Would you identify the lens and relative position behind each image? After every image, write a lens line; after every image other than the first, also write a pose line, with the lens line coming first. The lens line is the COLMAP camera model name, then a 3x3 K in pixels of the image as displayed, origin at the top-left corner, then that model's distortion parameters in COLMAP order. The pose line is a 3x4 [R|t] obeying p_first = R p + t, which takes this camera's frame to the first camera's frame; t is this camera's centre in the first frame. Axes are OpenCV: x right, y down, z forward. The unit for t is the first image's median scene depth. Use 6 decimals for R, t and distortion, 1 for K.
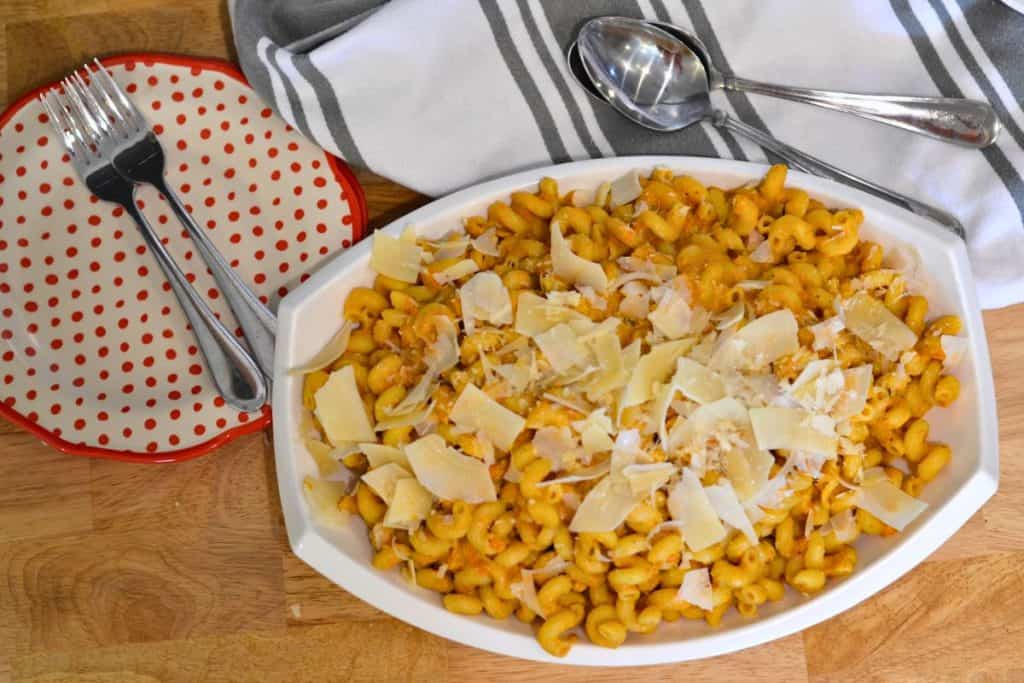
lens RADIAL K [[2204.5, 0, 512.0], [0, 2204.5, 341.5], [0, 0, 1]] dist [-0.080741, -0.552506]
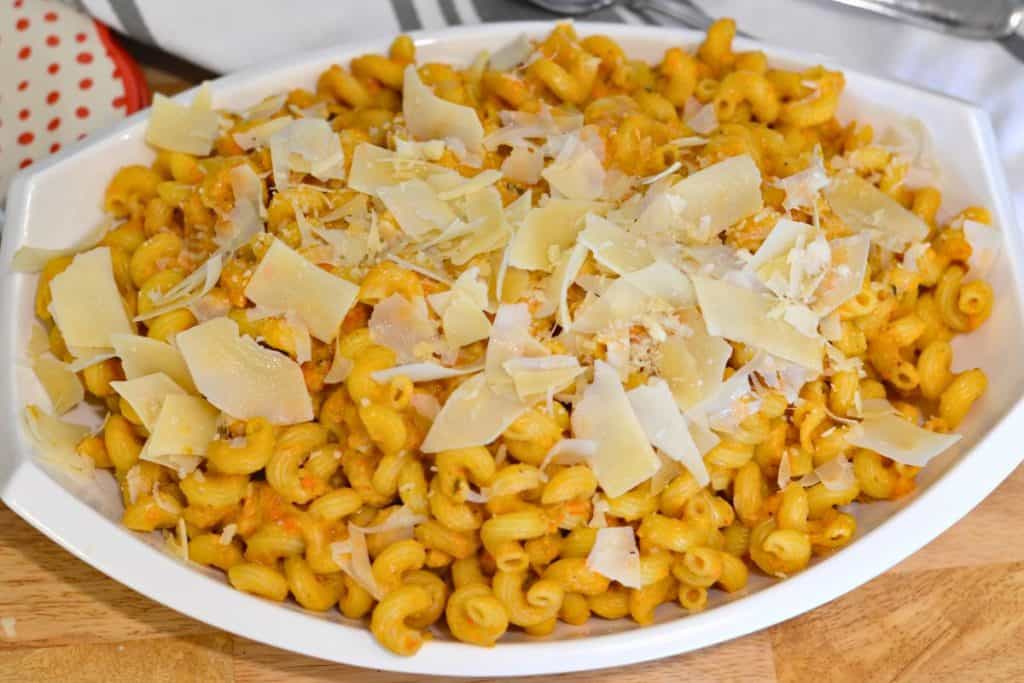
lens RADIAL K [[2296.1, 0, 512.0], [0, 2296.1, 341.5], [0, 0, 1]] dist [-0.099465, -0.315733]
pose [[0.998630, 0.018345, 0.049004, 0.018201], [-0.005086, 0.966125, -0.258024, 0.224327], [-0.052077, 0.257421, 0.964895, 0.324107]]
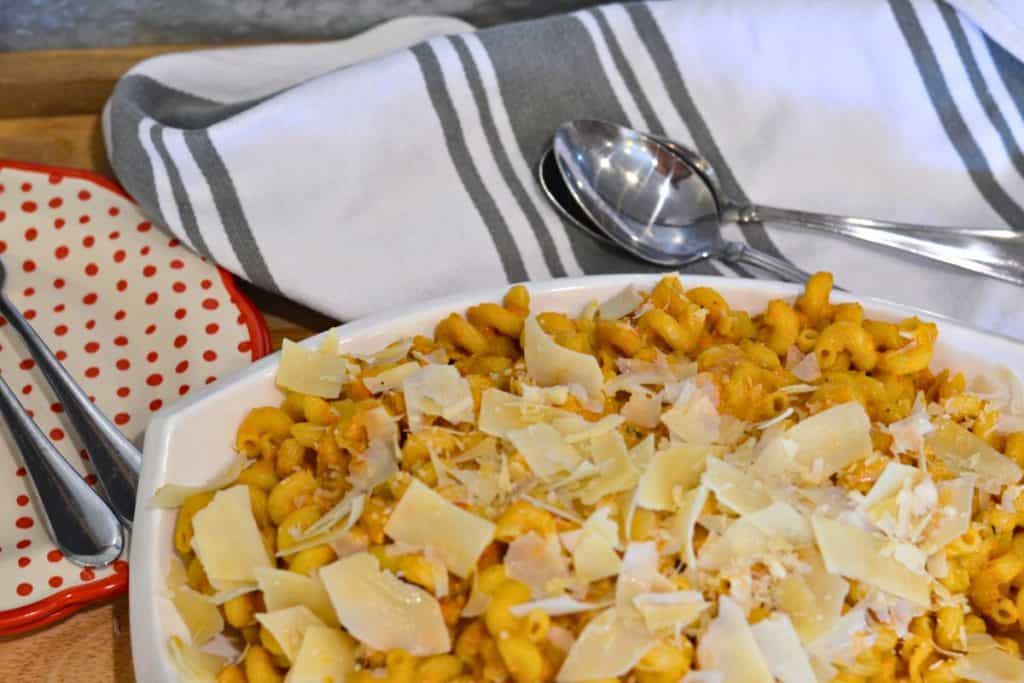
lens RADIAL K [[2296.1, 0, 512.0], [0, 2296.1, 341.5], [0, 0, 1]] dist [-0.099465, -0.315733]
pose [[0.997873, 0.030254, 0.057743, -0.031710], [-0.007672, 0.934133, -0.356843, 0.235328], [-0.064735, 0.355641, 0.932378, 0.290594]]
